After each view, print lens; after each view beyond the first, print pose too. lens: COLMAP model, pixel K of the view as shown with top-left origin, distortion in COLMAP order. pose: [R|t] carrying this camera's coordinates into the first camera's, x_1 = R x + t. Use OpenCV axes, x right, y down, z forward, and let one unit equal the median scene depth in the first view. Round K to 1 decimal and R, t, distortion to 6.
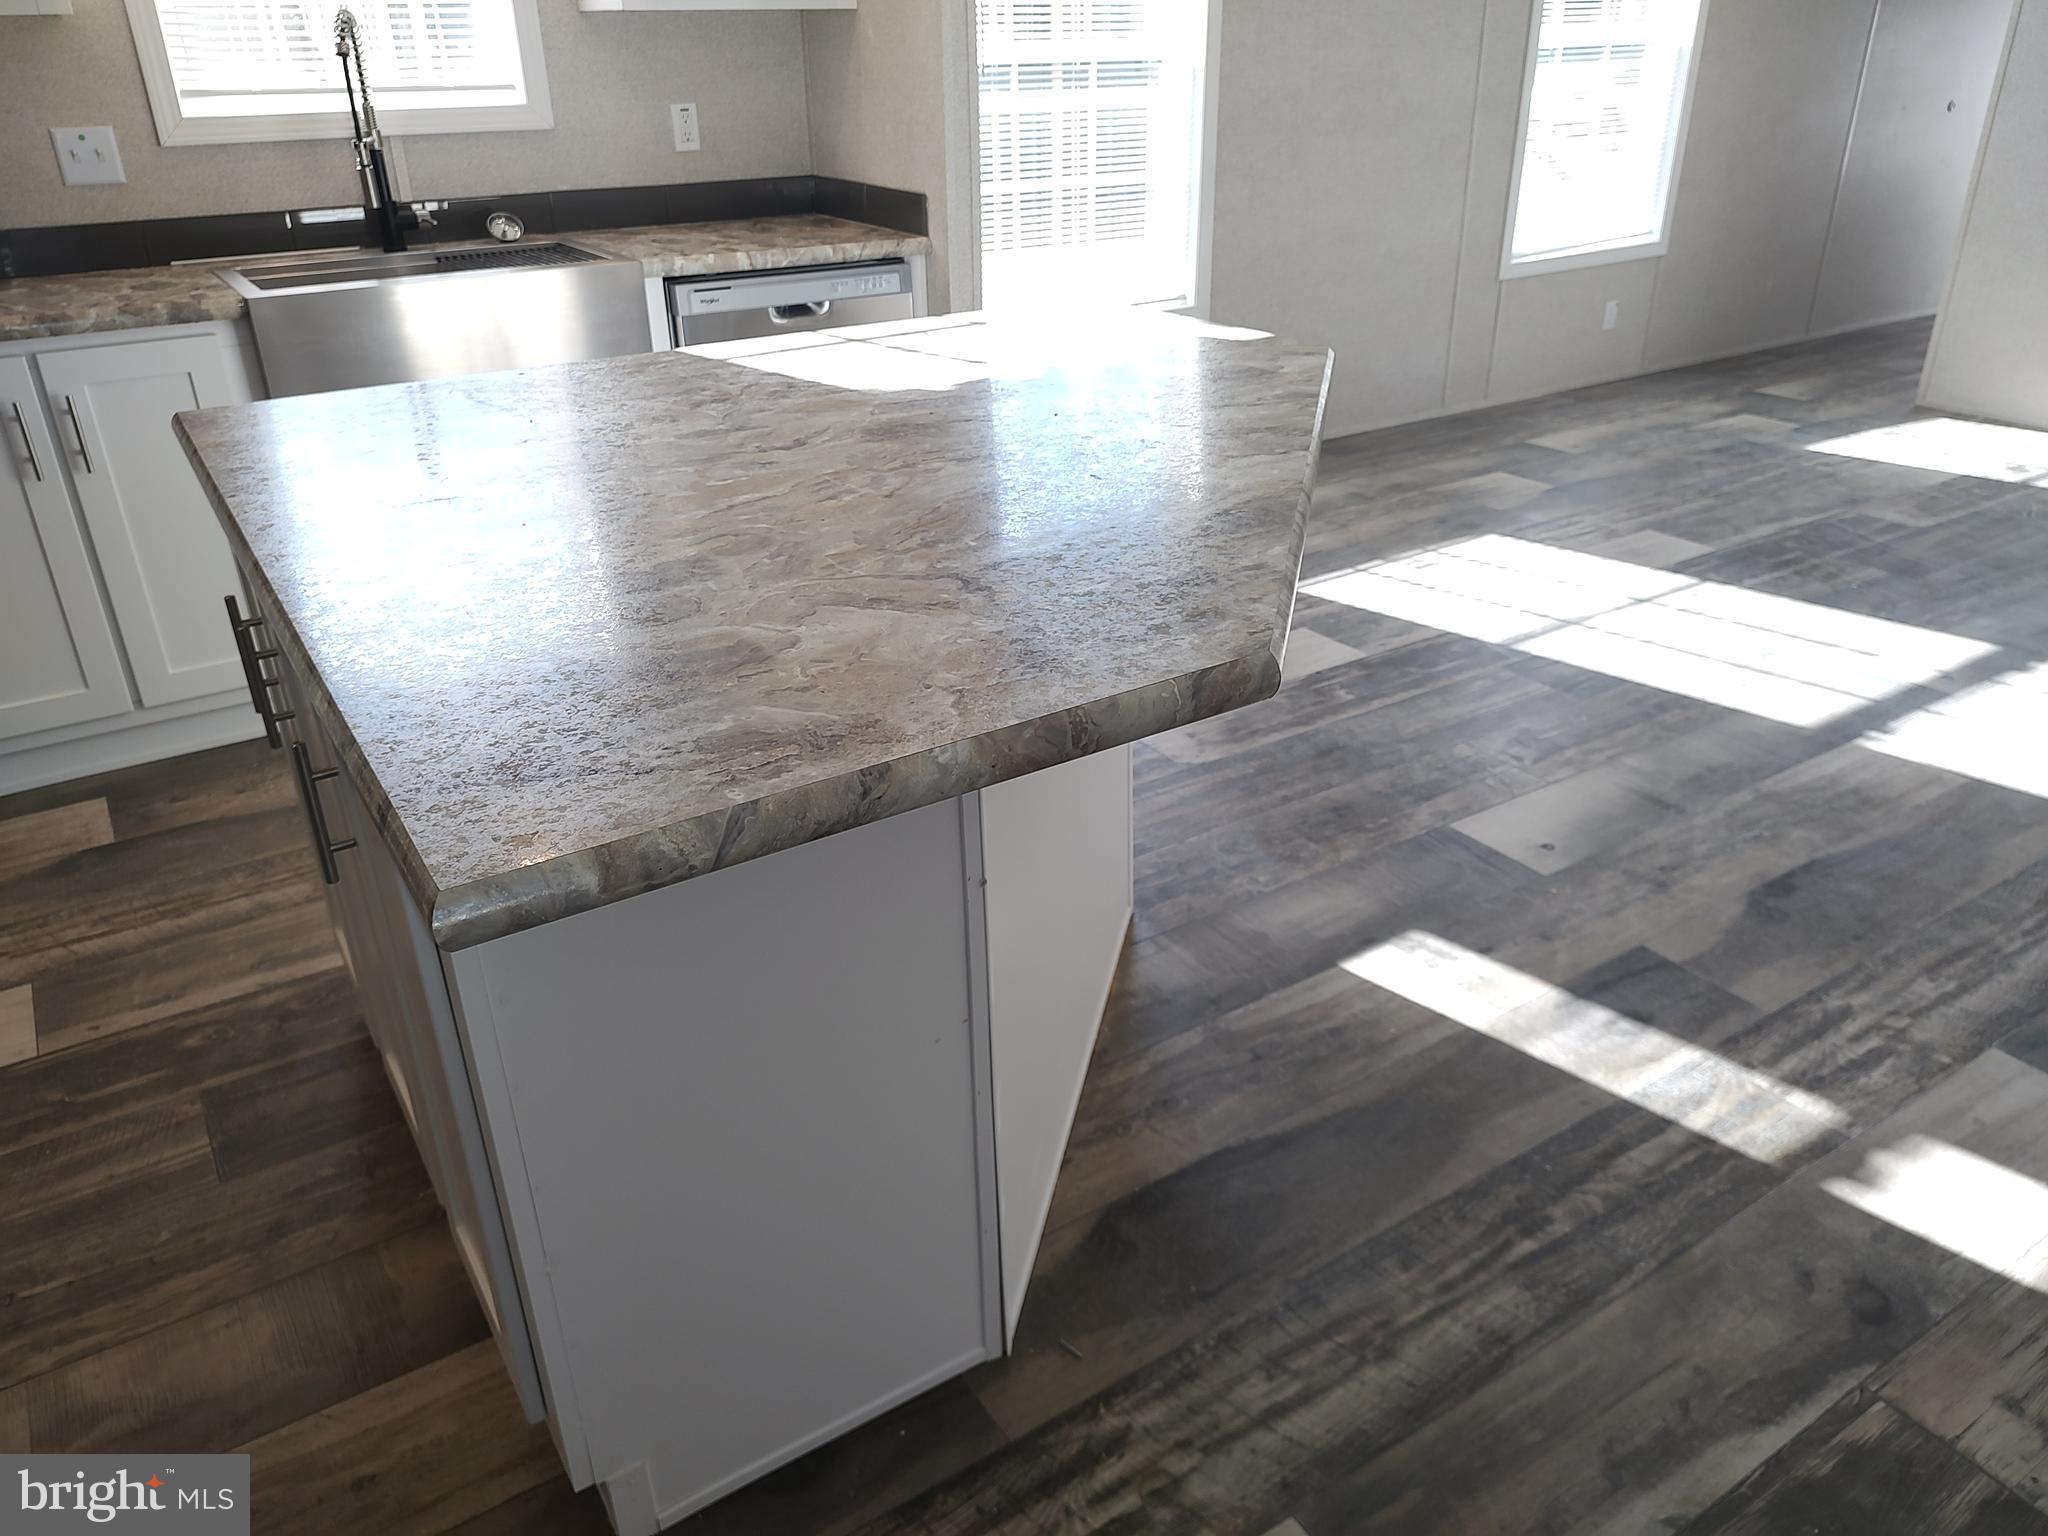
lens RADIAL K [[1473.9, 0, 1023.3], [0, 1473.9, 754.8], [0, 0, 1]] dist [0.004280, -0.005600]
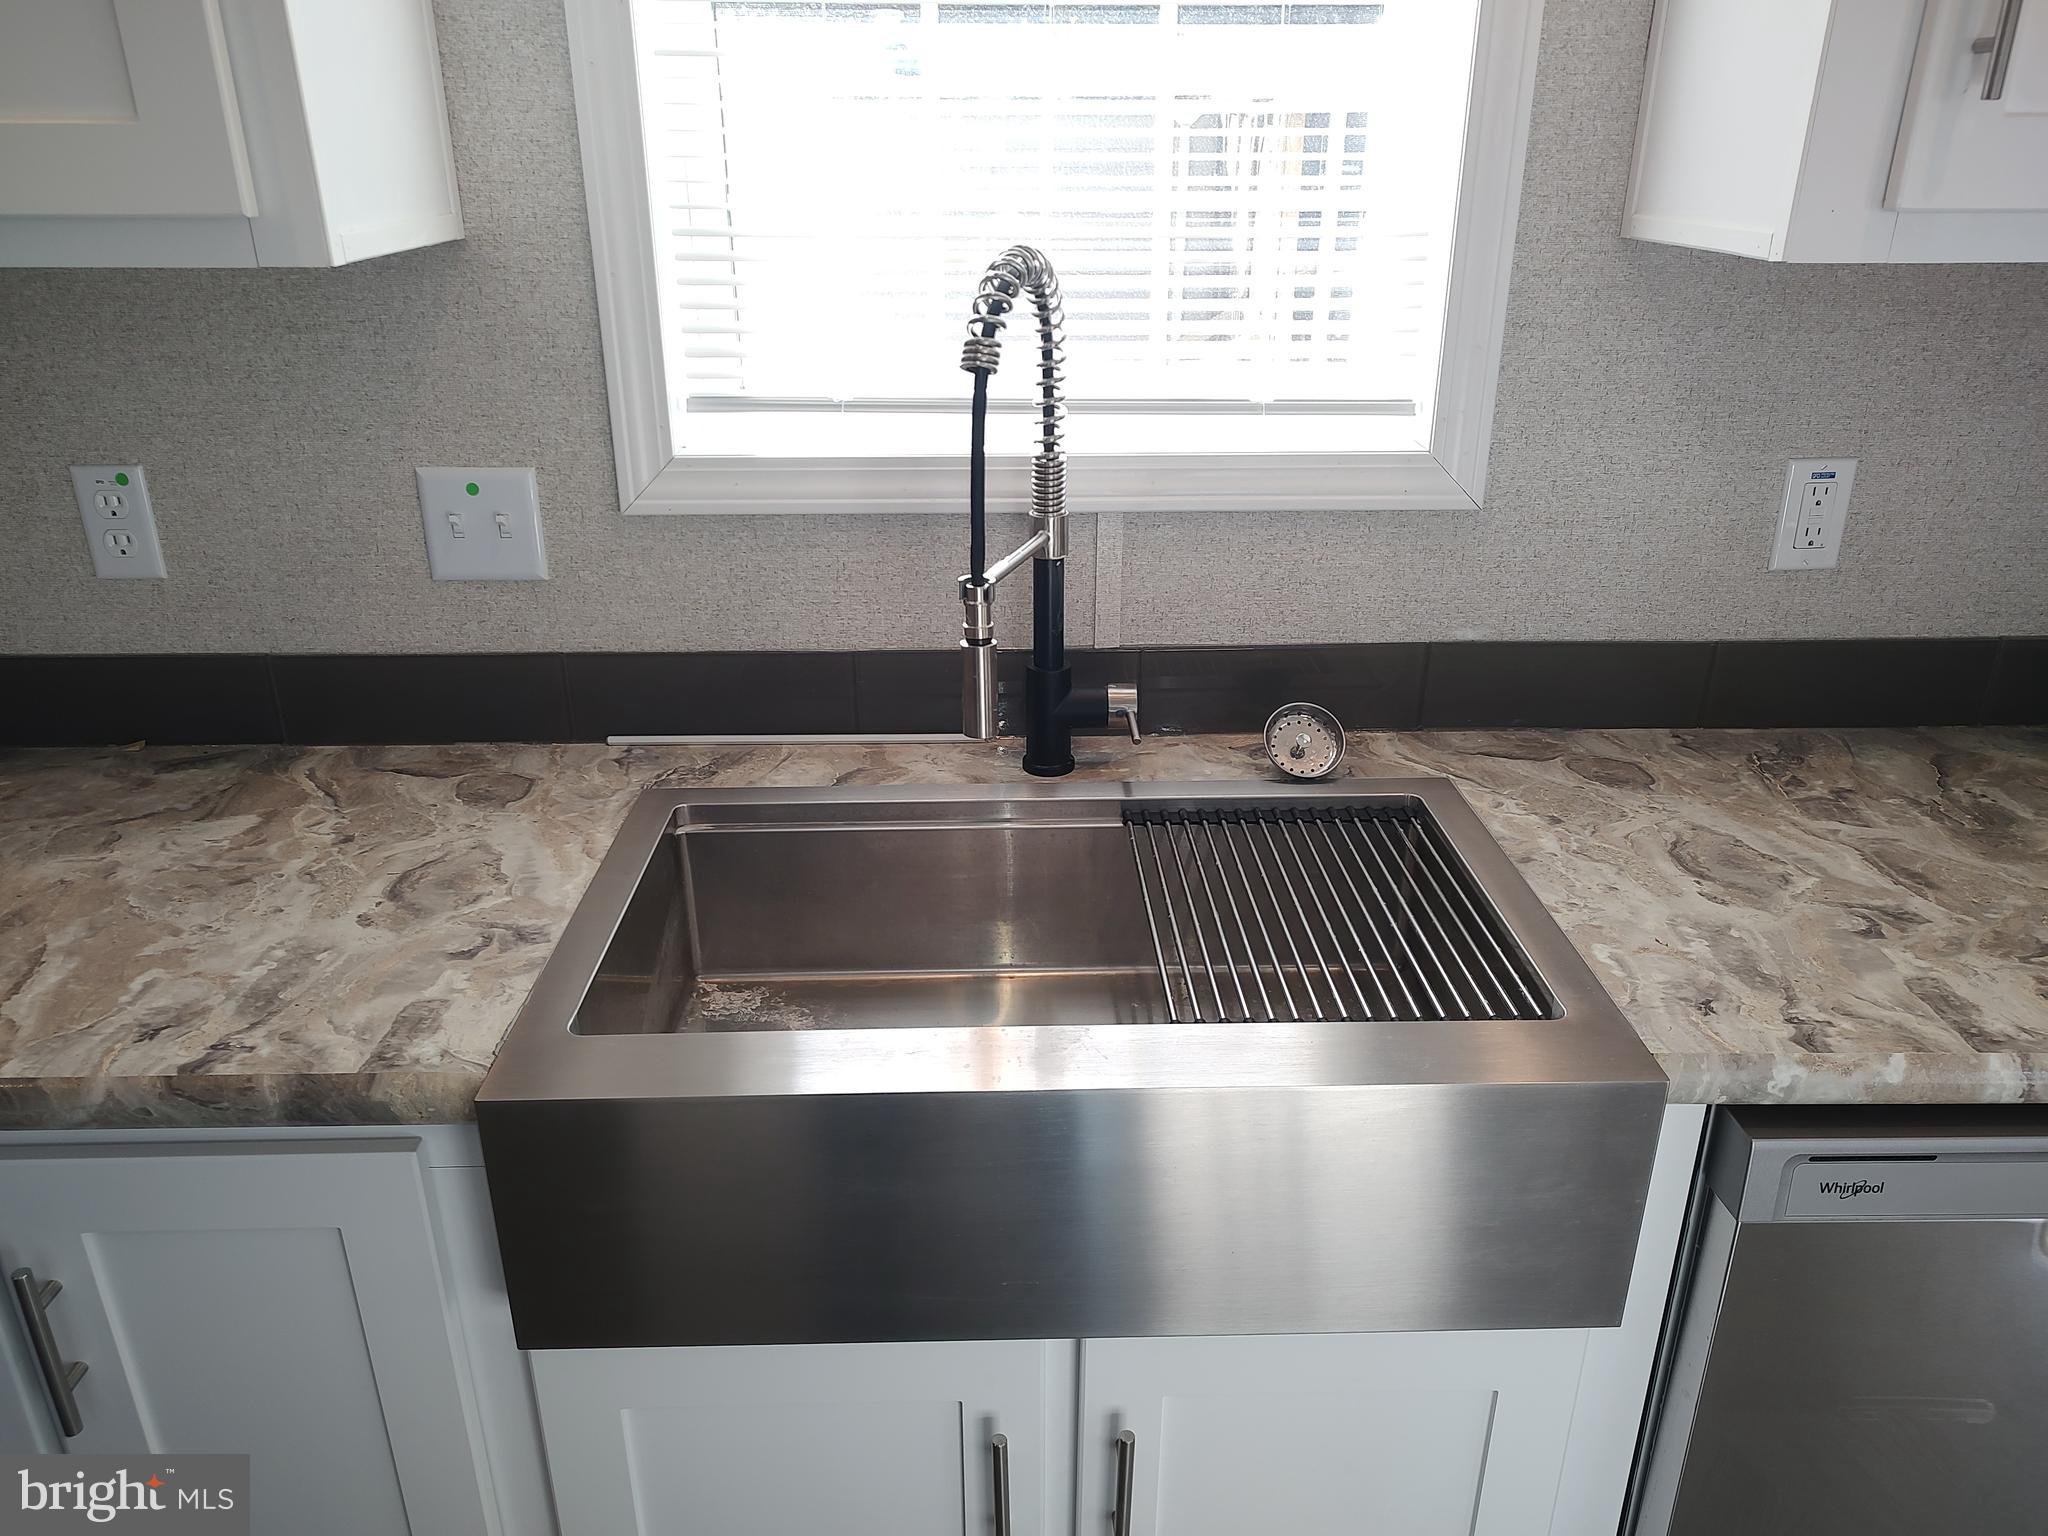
lens RADIAL K [[1453.9, 0, 1022.9], [0, 1453.9, 759.4], [0, 0, 1]] dist [0.037652, -0.043693]
pose [[0.849023, 0.214794, -0.482725, -0.249808], [-0.242543, 0.970127, 0.005082, -0.380538], [0.469396, 0.112766, 0.875757, 0.687285]]
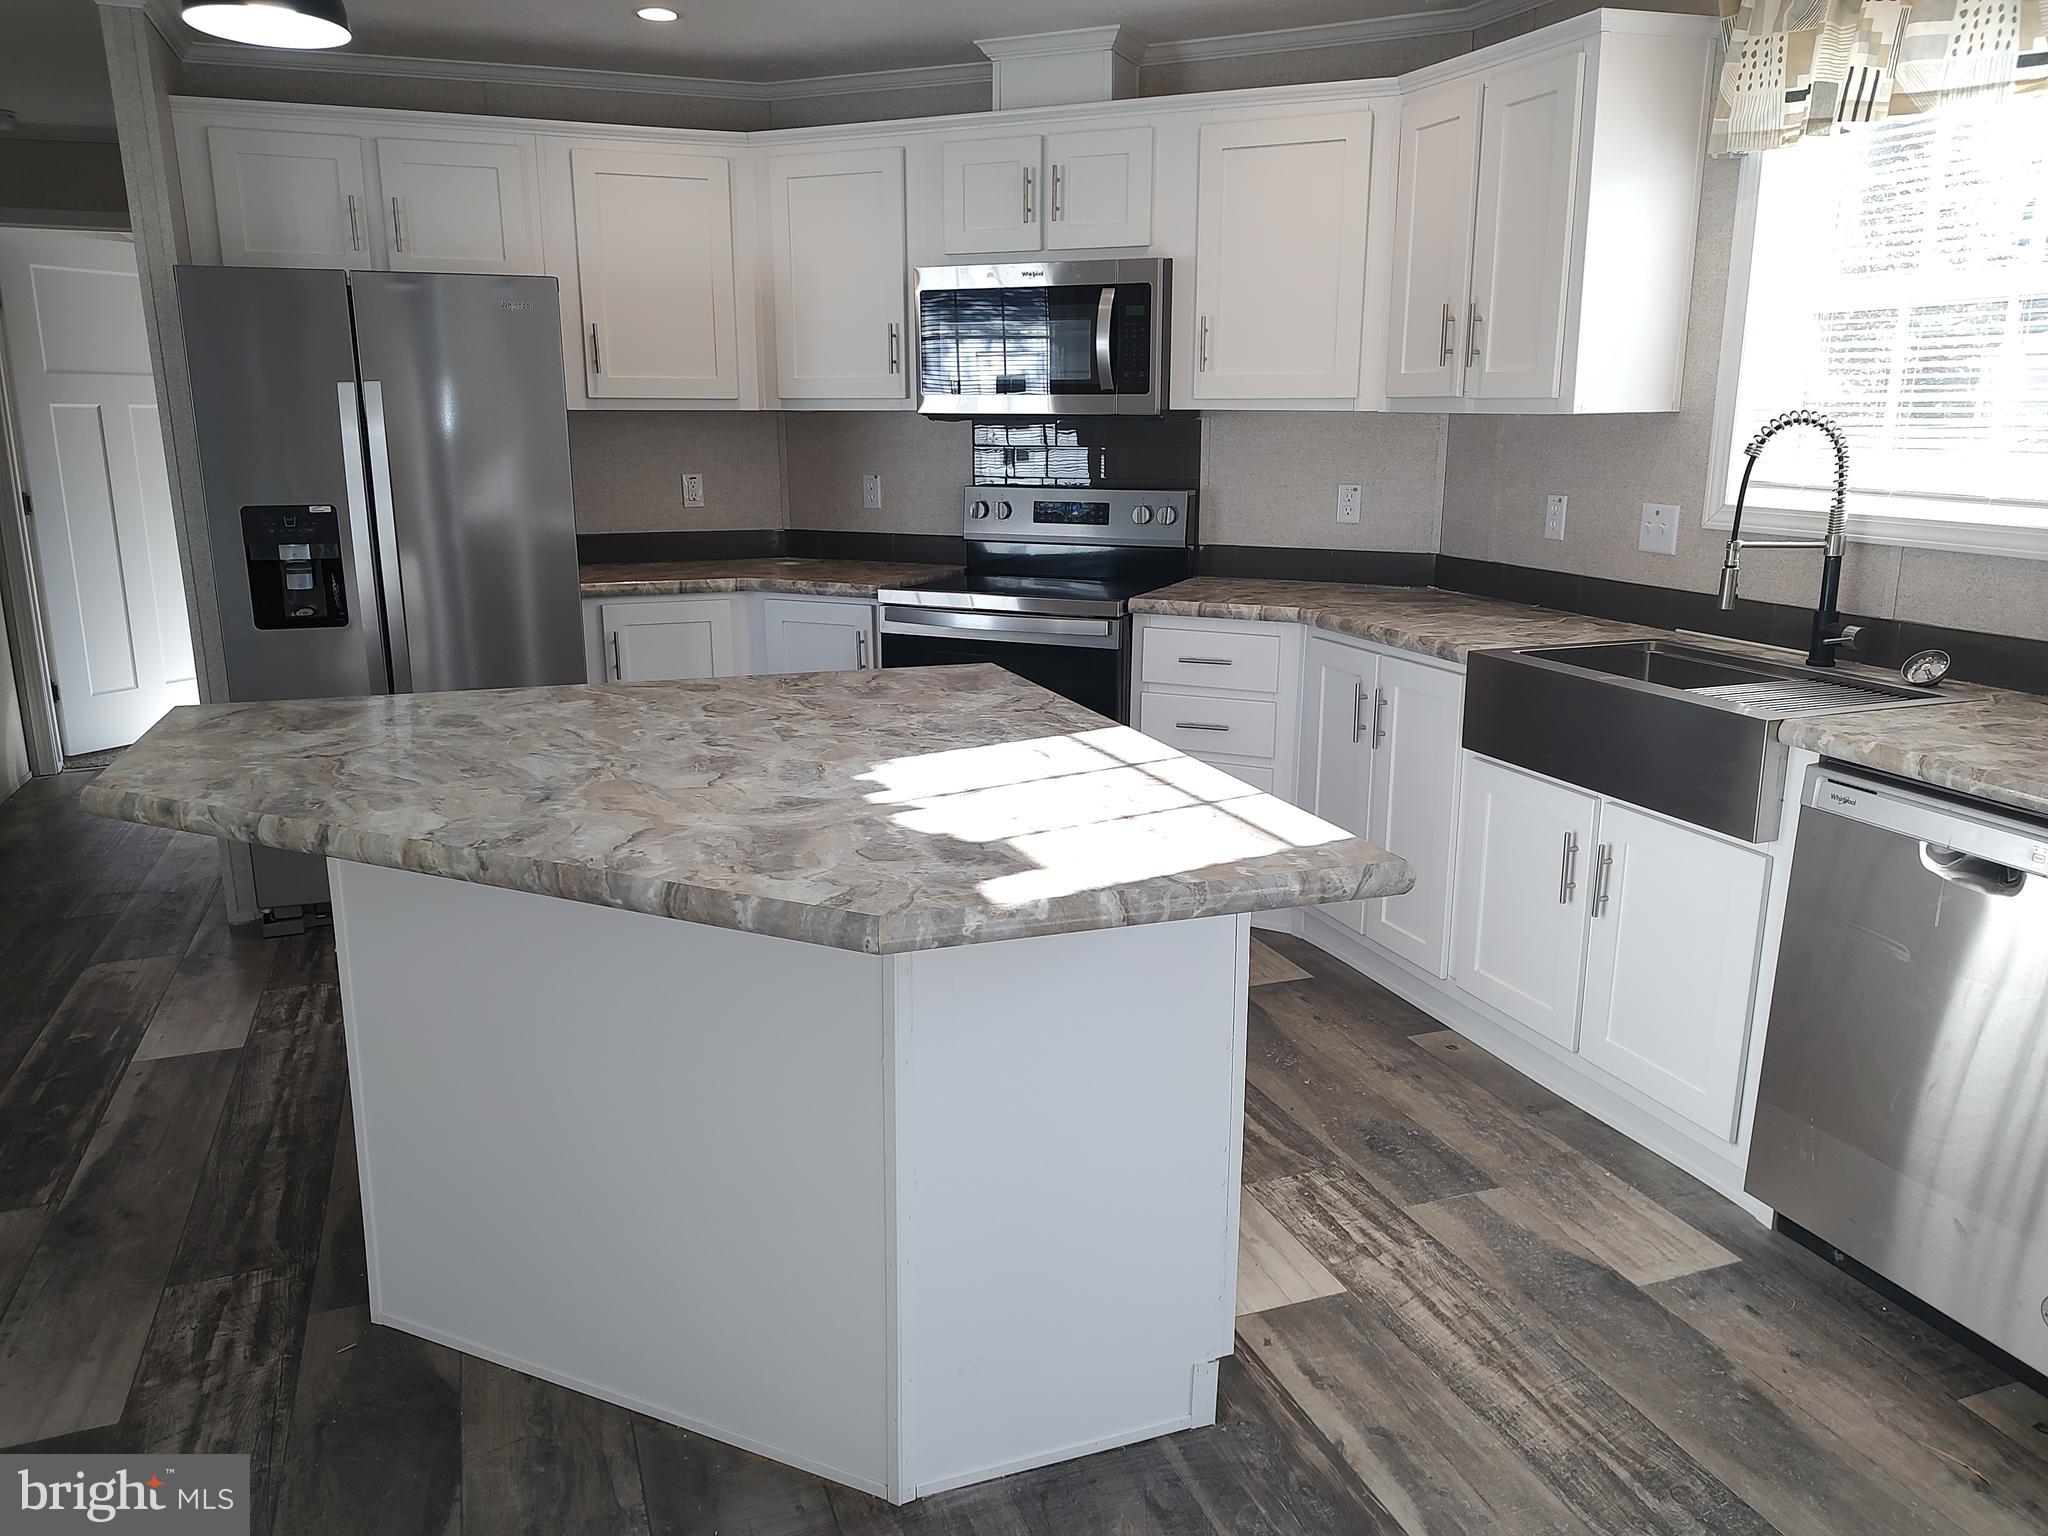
lens RADIAL K [[1462.6, 0, 1021.7], [0, 1462.6, 760.1], [0, 0, 1]] dist [0.033875, -0.036531]
pose [[-0.218329, 0.240251, -0.945839, 0.567106], [-0.426978, 0.848008, 0.313961, -0.404156], [0.877509, 0.472400, -0.082563, 0.758224]]
